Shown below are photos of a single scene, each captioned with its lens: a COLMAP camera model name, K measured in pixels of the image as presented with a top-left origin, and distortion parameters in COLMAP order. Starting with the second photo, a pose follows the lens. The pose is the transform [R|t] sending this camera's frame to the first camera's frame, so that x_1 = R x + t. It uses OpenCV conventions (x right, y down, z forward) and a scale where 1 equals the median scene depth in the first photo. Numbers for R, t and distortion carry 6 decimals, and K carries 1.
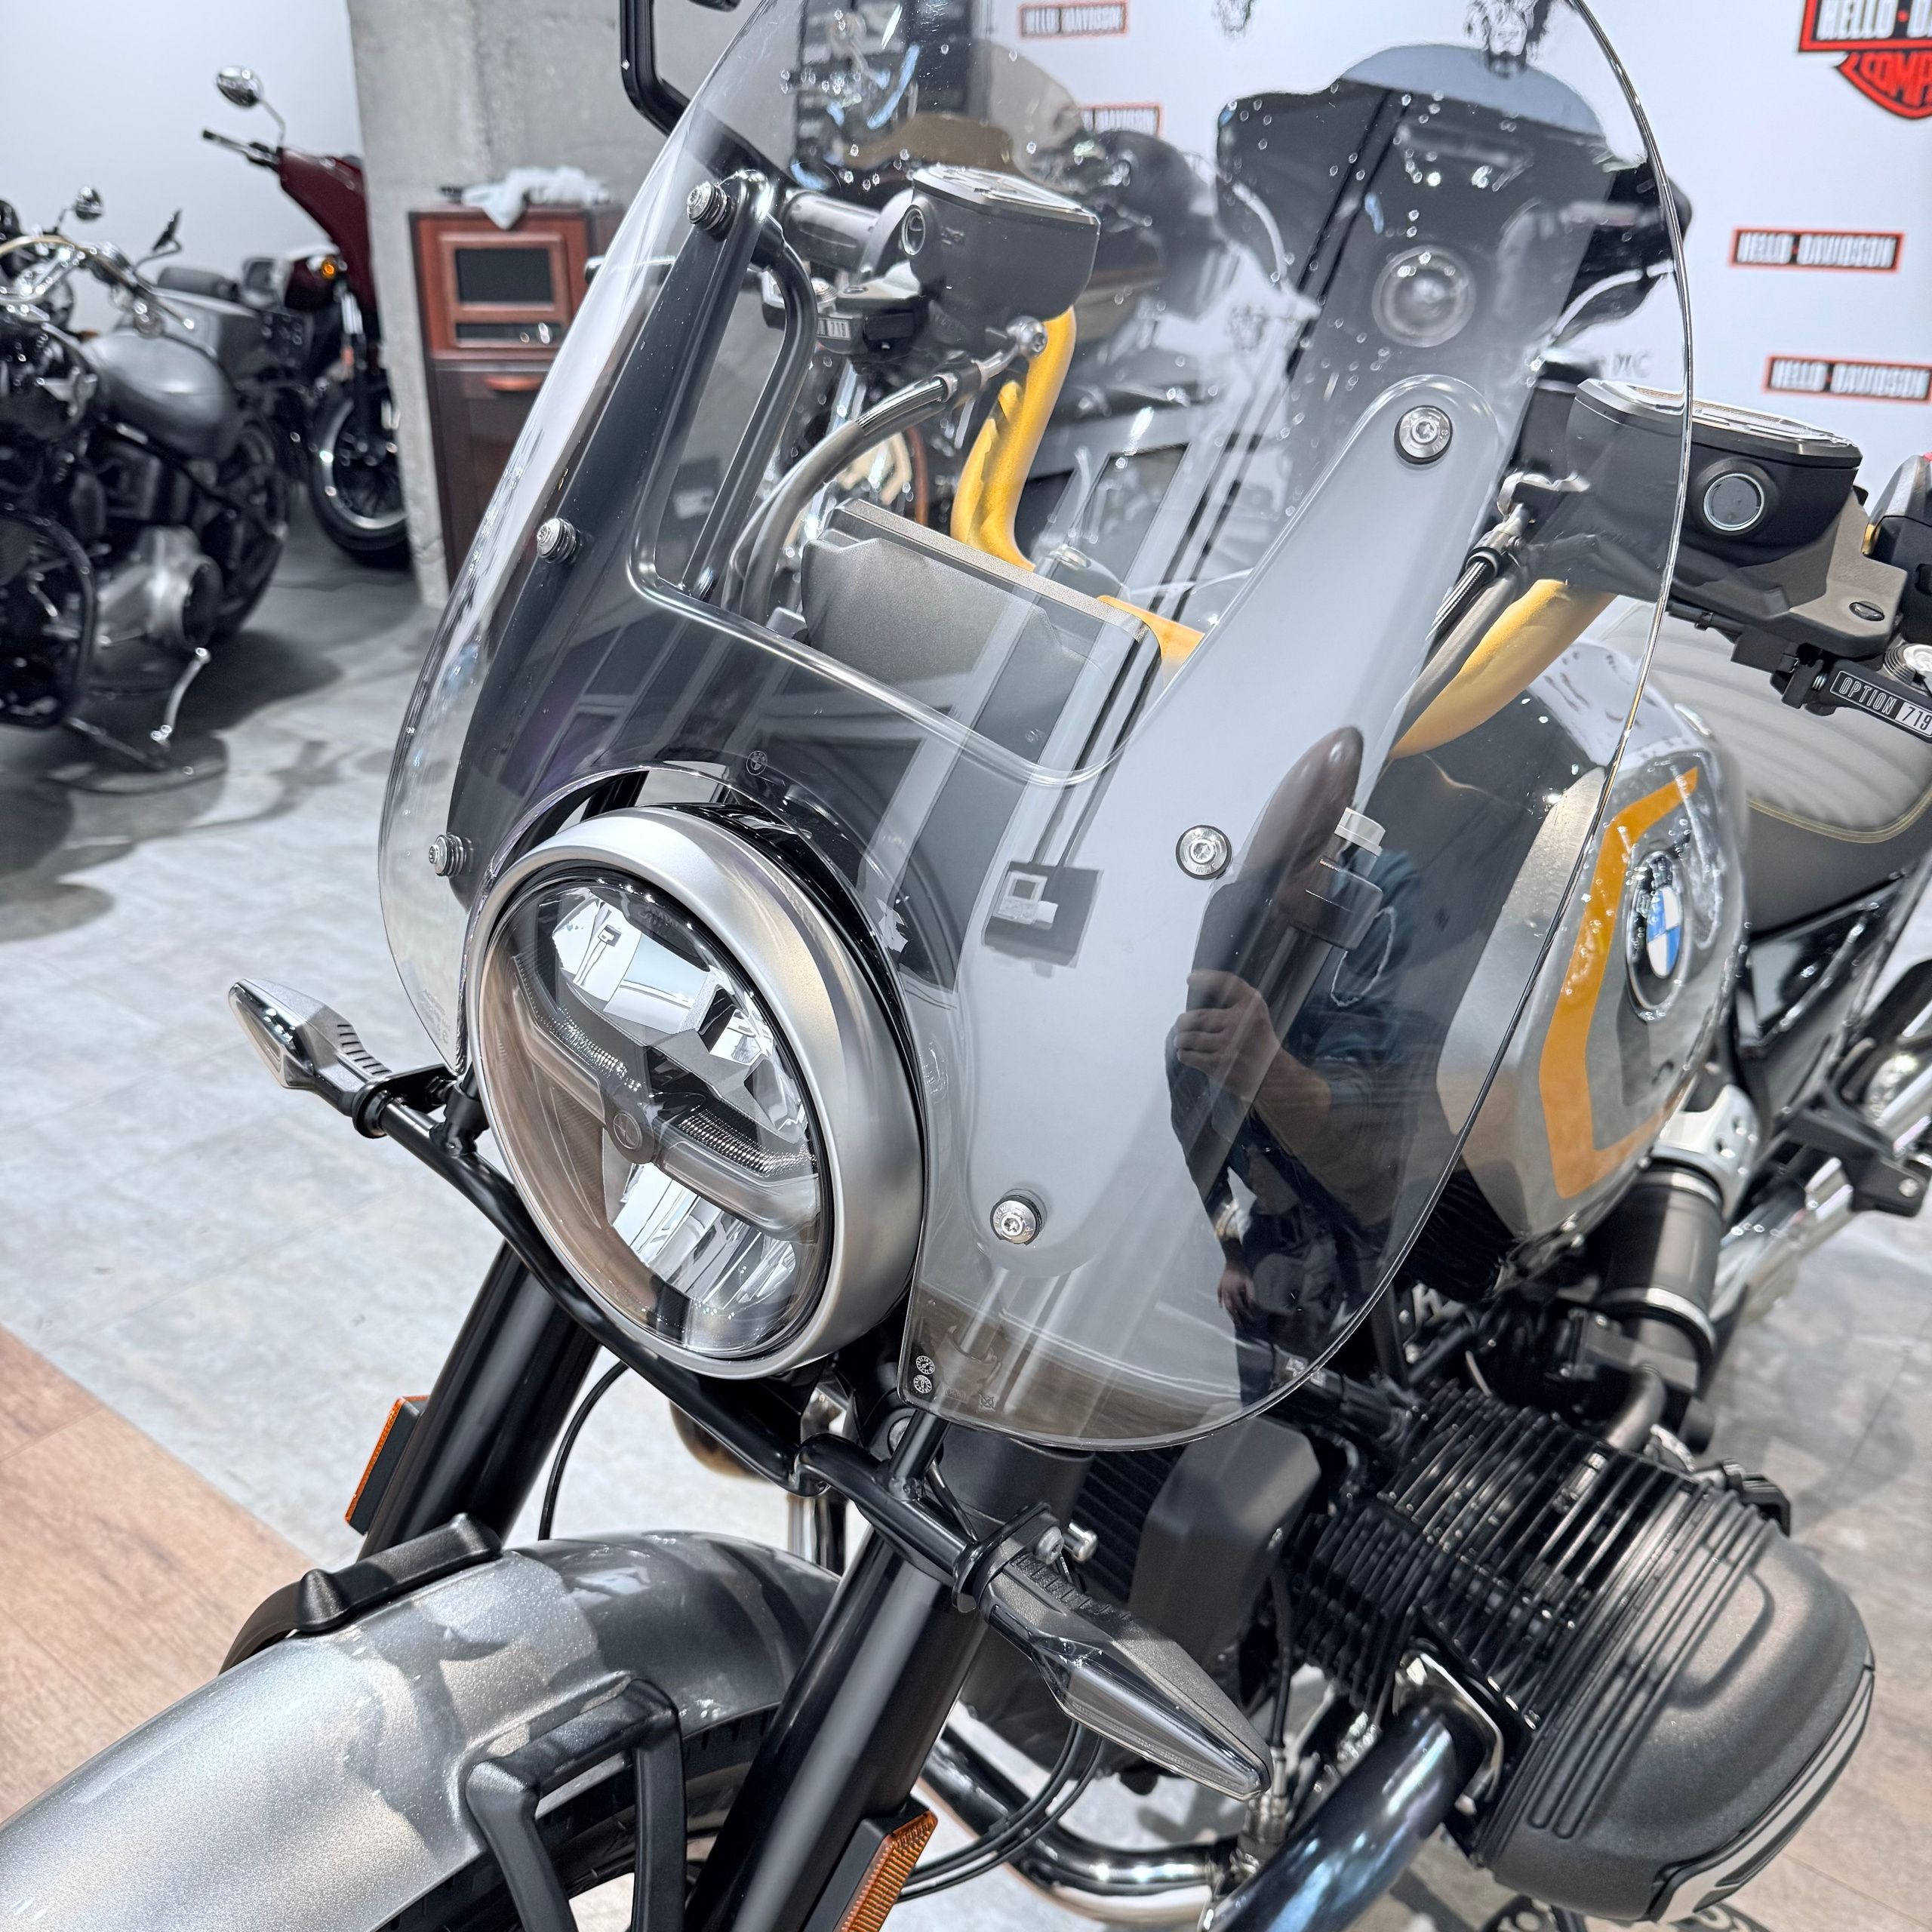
lens RADIAL K [[1855.7, 0, 966.0], [0, 1855.7, 958.2], [0, 0, 1]] dist [-0.019341, 0.000000]
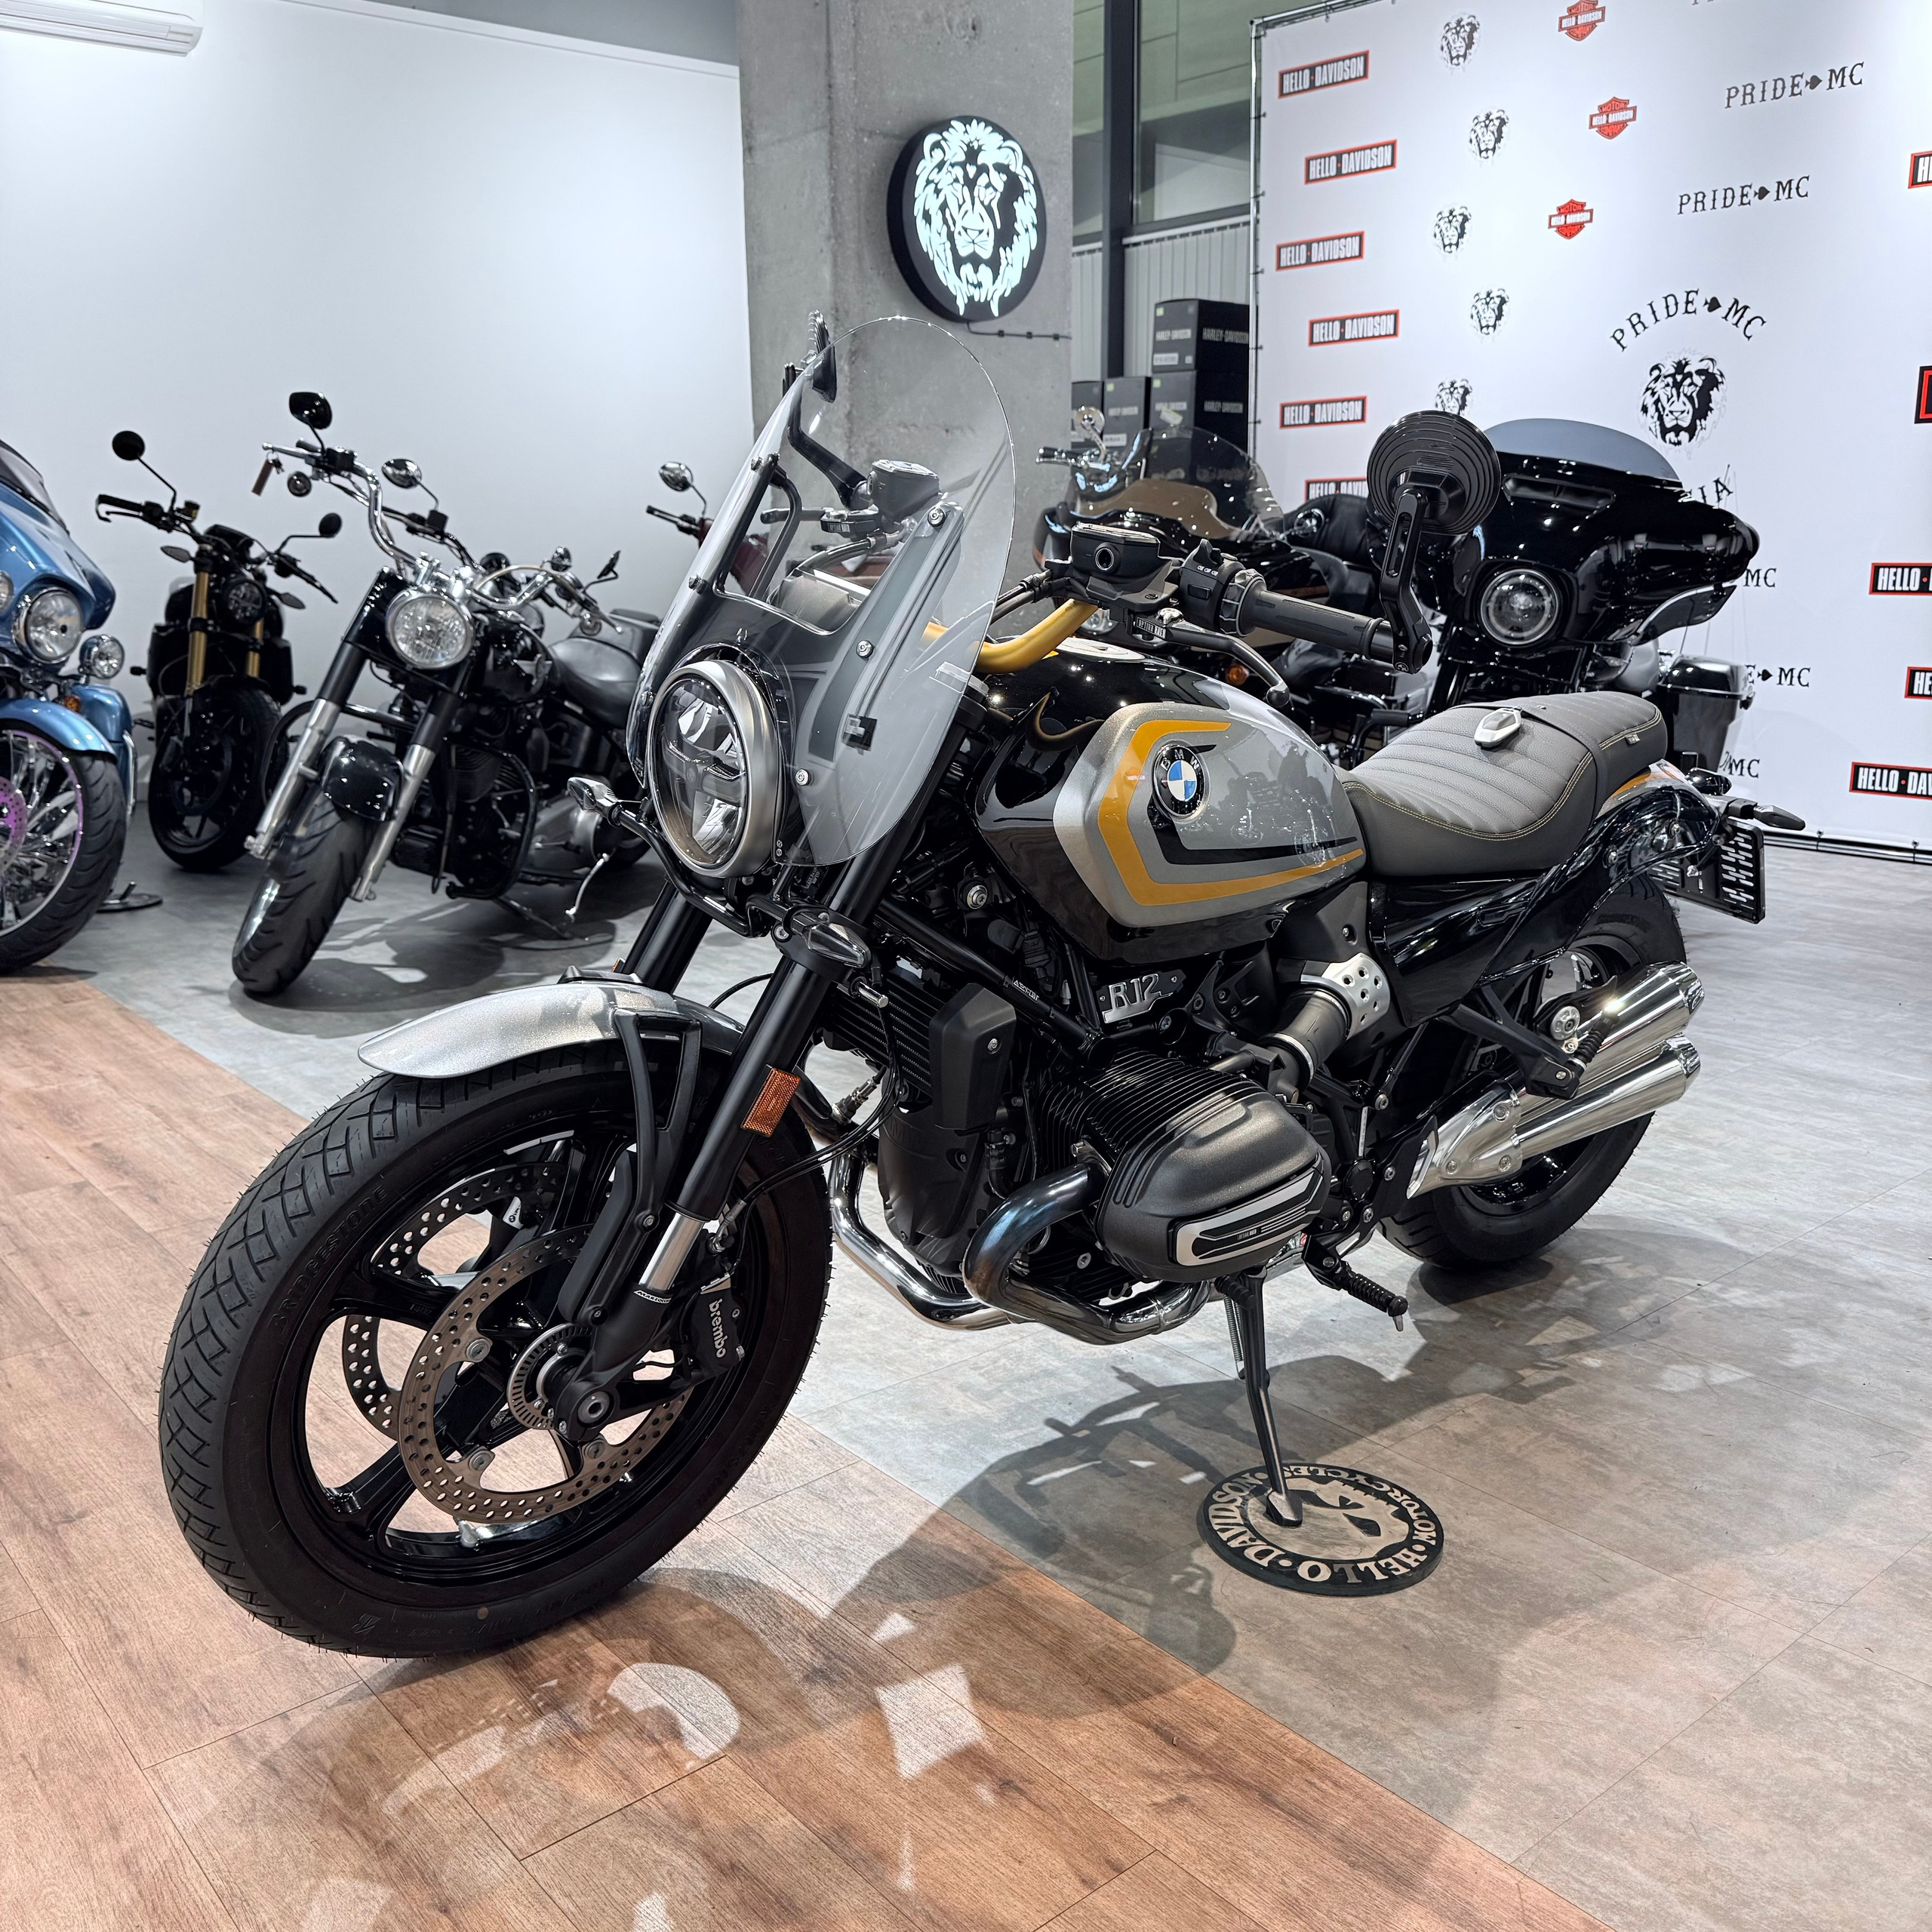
lens RADIAL K [[1820.9, 0, 983.3], [0, 1820.9, 983.9], [0, 0, 1]] dist [0.001020, 0.000000]
pose [[0.980948, 0.034365, -0.191207, 0.131701], [-0.066802, 0.983880, -0.165884, 0.139290], [0.182425, 0.175496, 0.967431, -0.254895]]
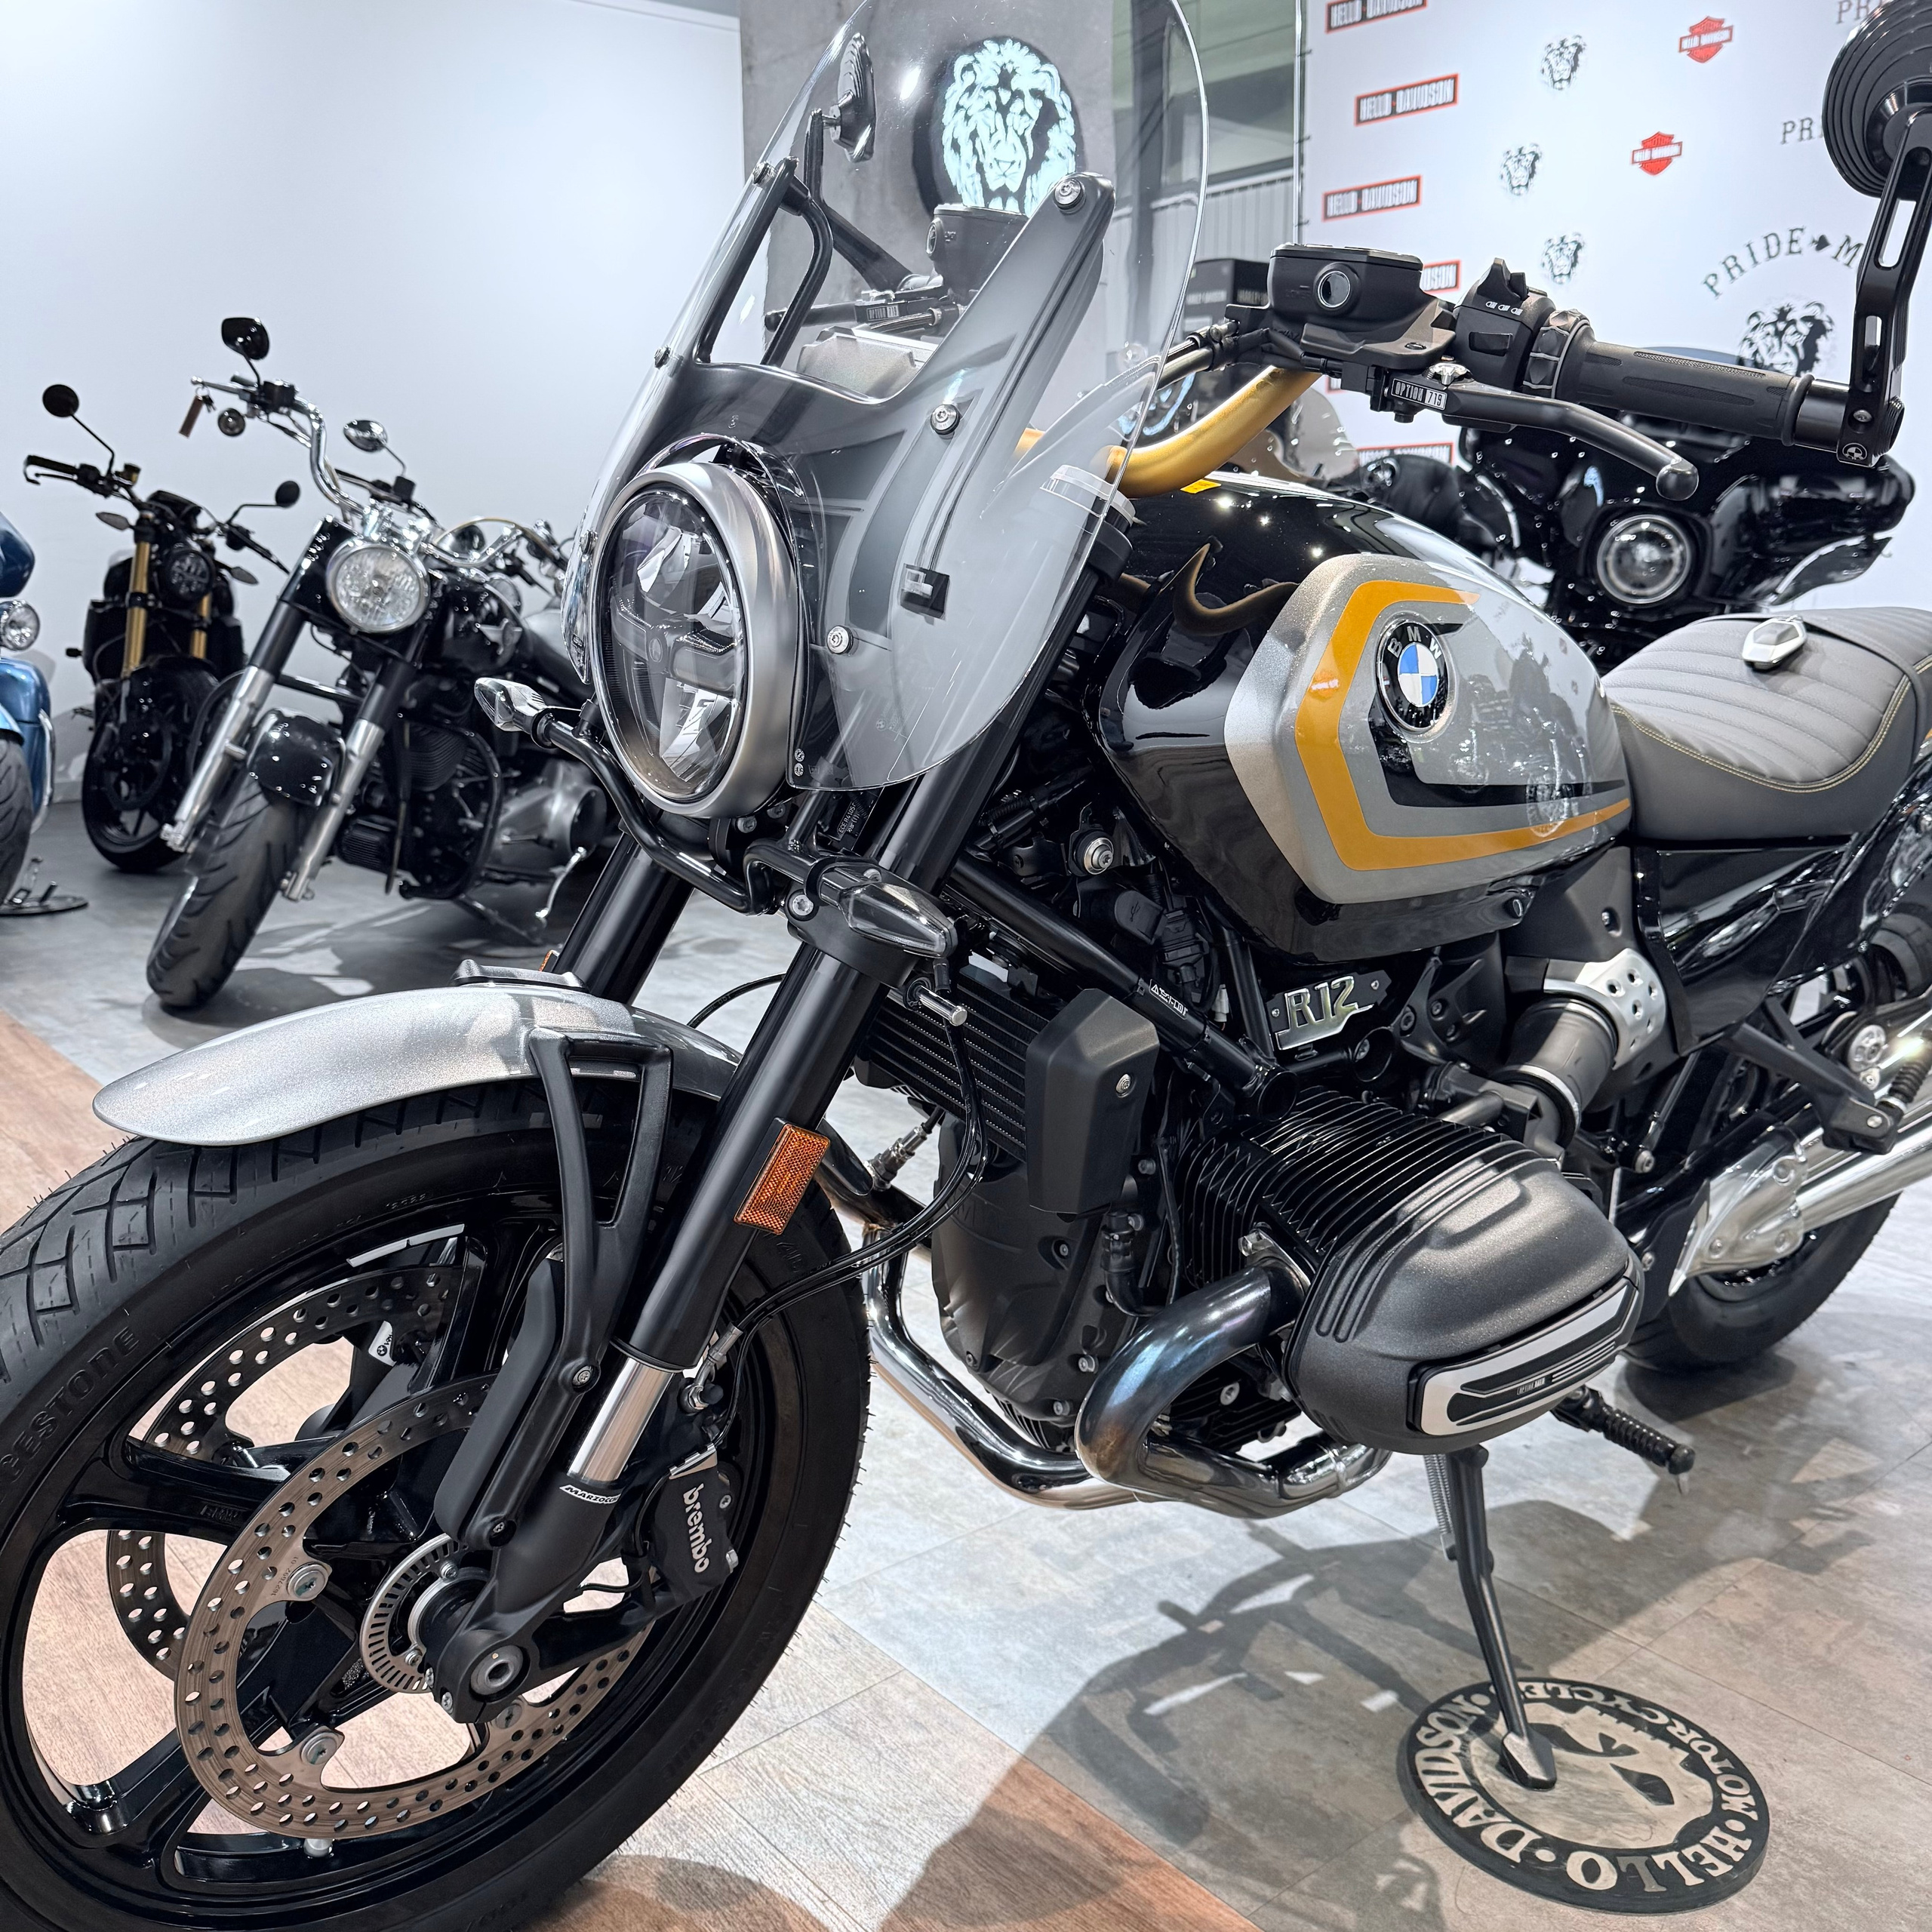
lens RADIAL K [[1820.9, 0, 968.6], [0, 1820.9, 981.2], [0, 0, 1]] dist [0.001020, 0.000000]
pose [[0.979737, 0.033441, -0.197477, 0.074673], [-0.069021, 0.981940, -0.176150, 0.113174], [0.188020, 0.186211, 0.964352, -0.085987]]
